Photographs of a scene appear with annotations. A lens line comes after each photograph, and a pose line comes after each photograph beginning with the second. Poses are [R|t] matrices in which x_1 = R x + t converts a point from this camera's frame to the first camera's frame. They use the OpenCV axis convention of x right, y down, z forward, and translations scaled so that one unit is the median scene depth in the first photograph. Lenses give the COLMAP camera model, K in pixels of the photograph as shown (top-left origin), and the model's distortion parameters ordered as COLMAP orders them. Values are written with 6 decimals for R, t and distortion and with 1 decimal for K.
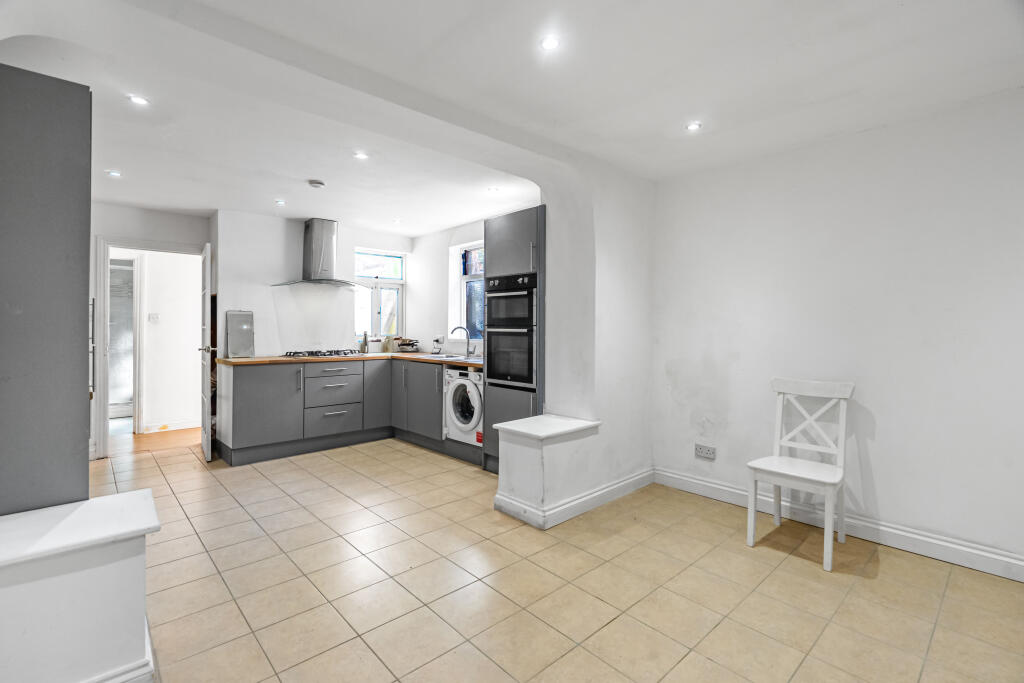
lens RADIAL K [[474.3, 0, 512.4], [0, 474.3, 326.2], [0, 0, 1]] dist [0.000947, 0.000645]
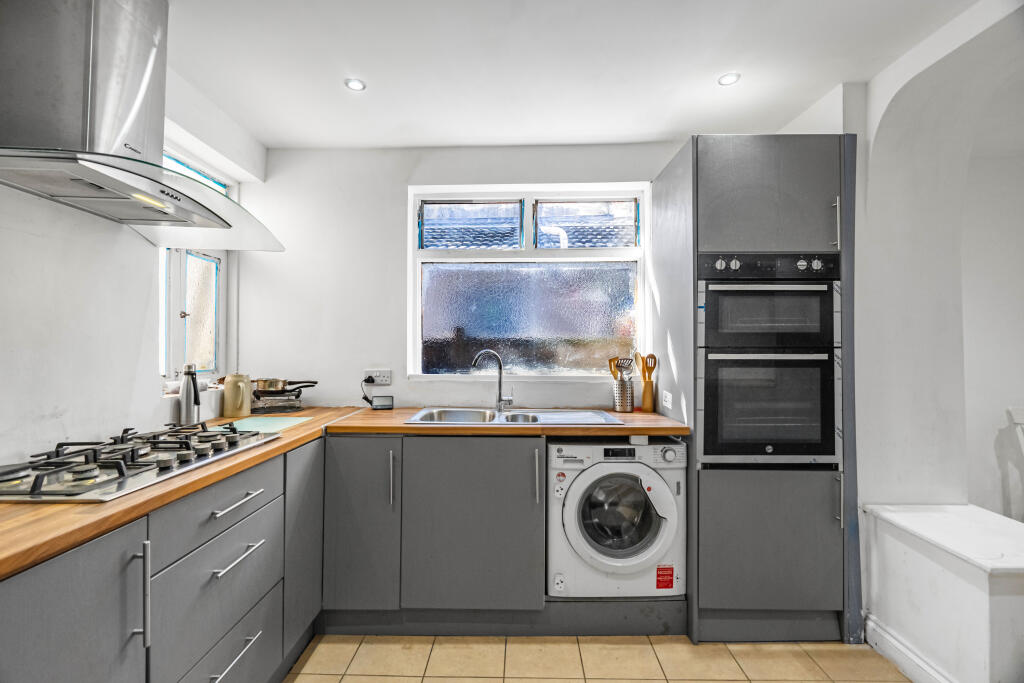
lens RADIAL K [[459.5, 0, 512.0], [0, 459.5, 341.5], [0, 0, 1]] dist [-0.011475, 0.000273]
pose [[0.689367, 0.007082, 0.724378, -0.554044], [0.000077, 0.999951, -0.009849, -0.004010], [-0.724412, 0.006845, 0.689333, 0.838207]]
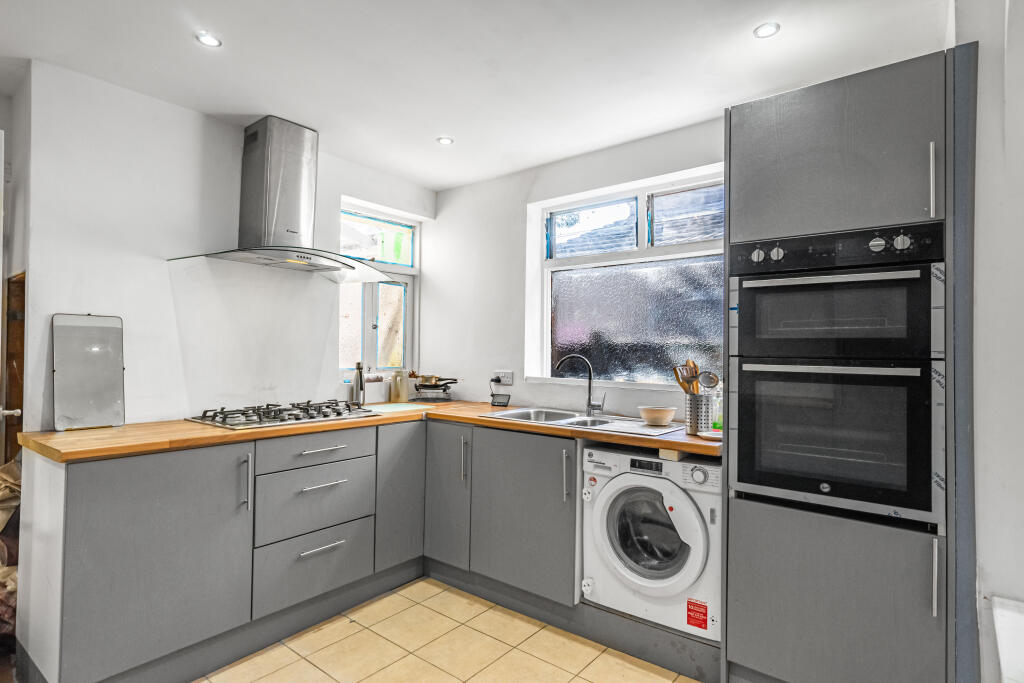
lens RADIAL K [[534.2, 0, 512.0], [0, 534.2, 341.5], [0, 0, 1]] dist [0.000506, -0.000481]
pose [[0.988332, 0.009546, 0.152018, -0.332978], [-0.007690, 0.999889, -0.012789, -0.007252], [-0.152123, 0.011471, 0.988295, 0.576505]]
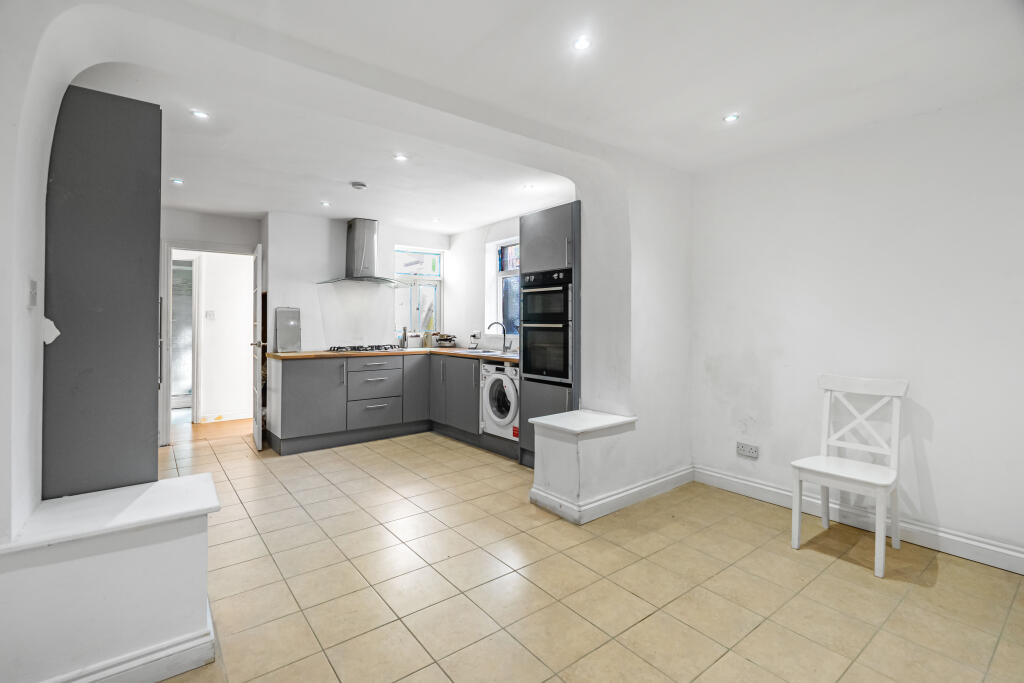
lens RADIAL K [[476.9, 0, 511.4], [0, 476.9, 316.2], [0, 0, 1]] dist [0.000424, 0.000441]
pose [[0.996756, -0.003798, -0.080389, 0.004073], [0.002896, 0.999931, -0.011341, 0.000000], [0.080427, 0.011072, 0.996699, -0.014391]]
